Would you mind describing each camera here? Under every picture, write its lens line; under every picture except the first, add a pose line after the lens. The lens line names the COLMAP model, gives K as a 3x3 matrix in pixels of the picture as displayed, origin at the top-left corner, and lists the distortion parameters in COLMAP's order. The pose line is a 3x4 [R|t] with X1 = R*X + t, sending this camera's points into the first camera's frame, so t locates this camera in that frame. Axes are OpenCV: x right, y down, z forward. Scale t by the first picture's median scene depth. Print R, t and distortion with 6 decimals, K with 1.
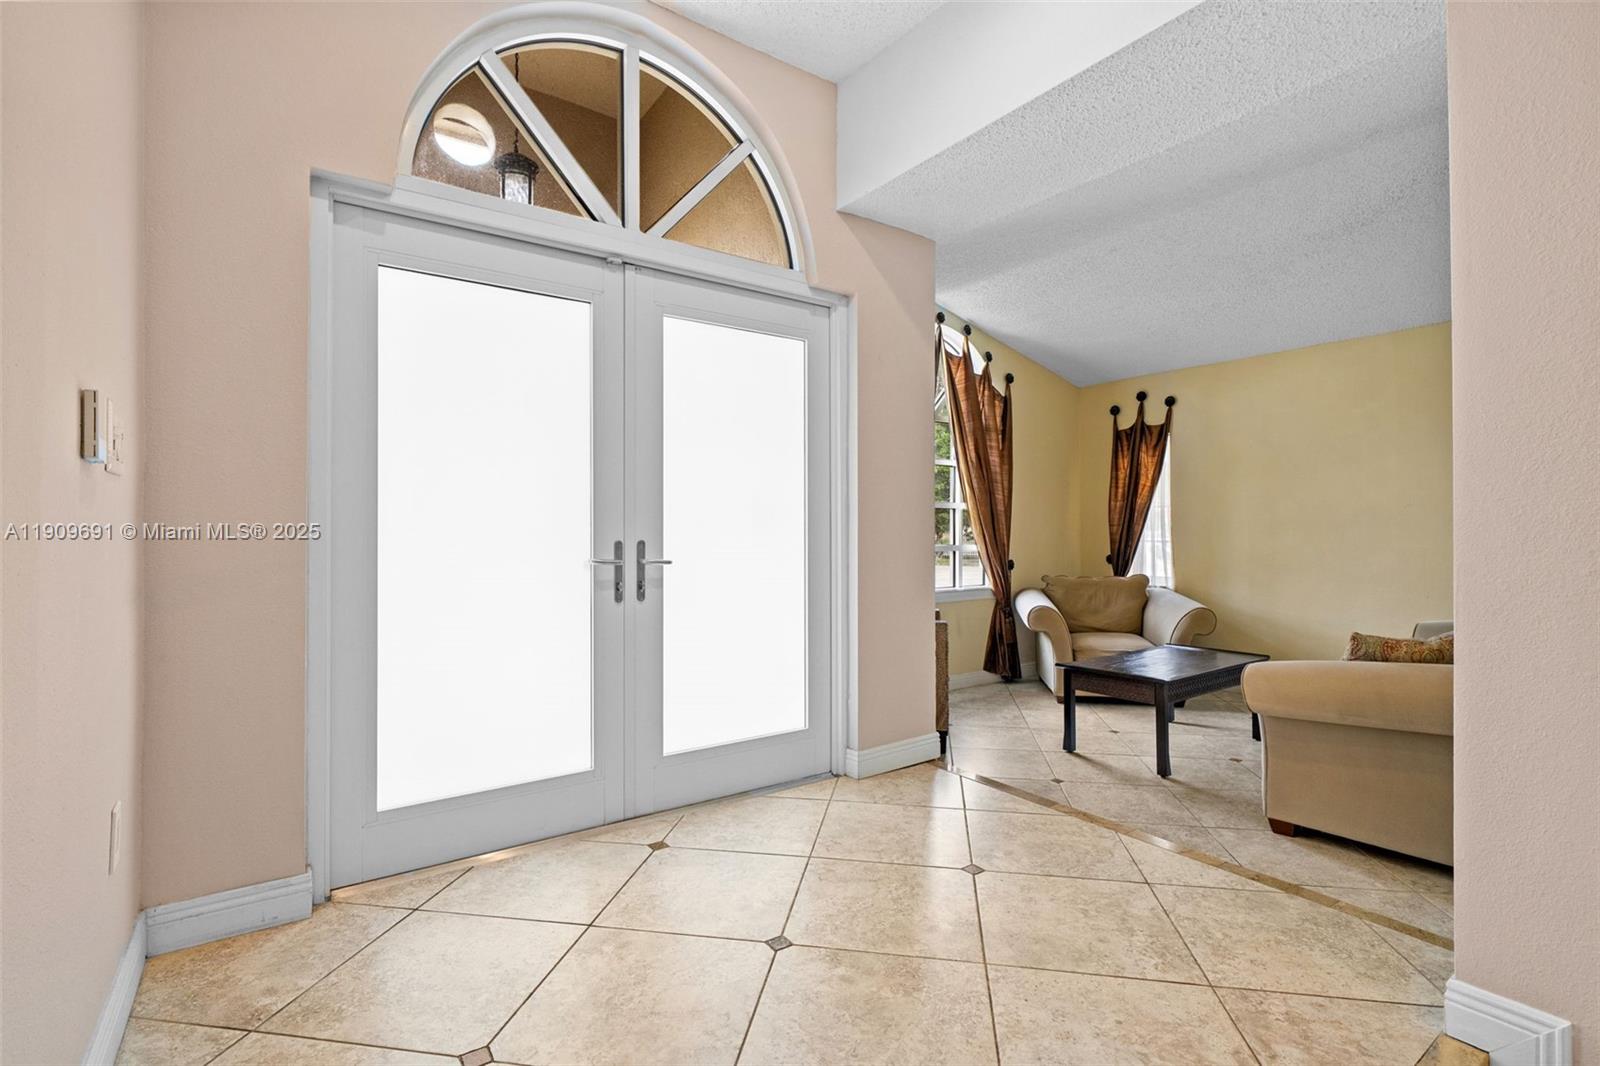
lens RADIAL K [[724.5, 0, 798.2], [0, 724.5, 511.0], [0, 0, 1]] dist [0.000059, -0.000102]
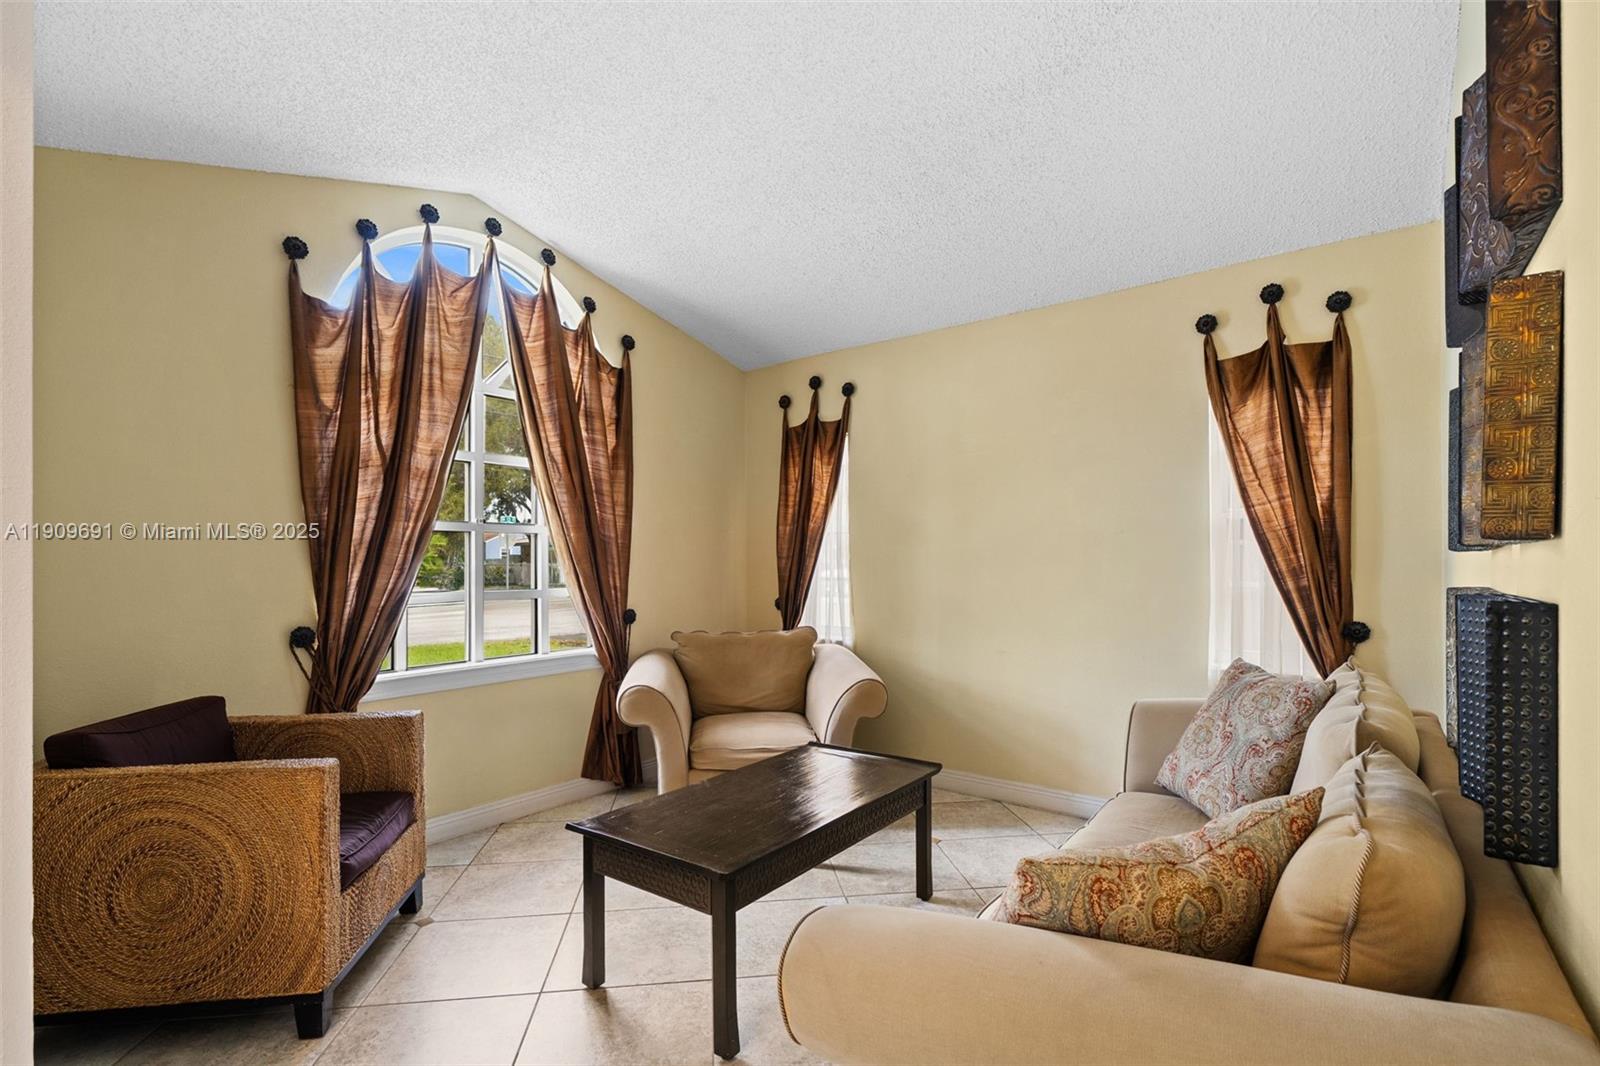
lens RADIAL K [[698.4, 0, 793.0], [0, 698.4, 540.8], [0, 0, 1]] dist [0.000190, -0.000088]
pose [[0.963104, 0.002868, 0.269116, 0.267359], [-0.002916, 0.999996, -0.000222, 0.002523], [-0.269115, -0.000571, 0.963108, 0.330199]]
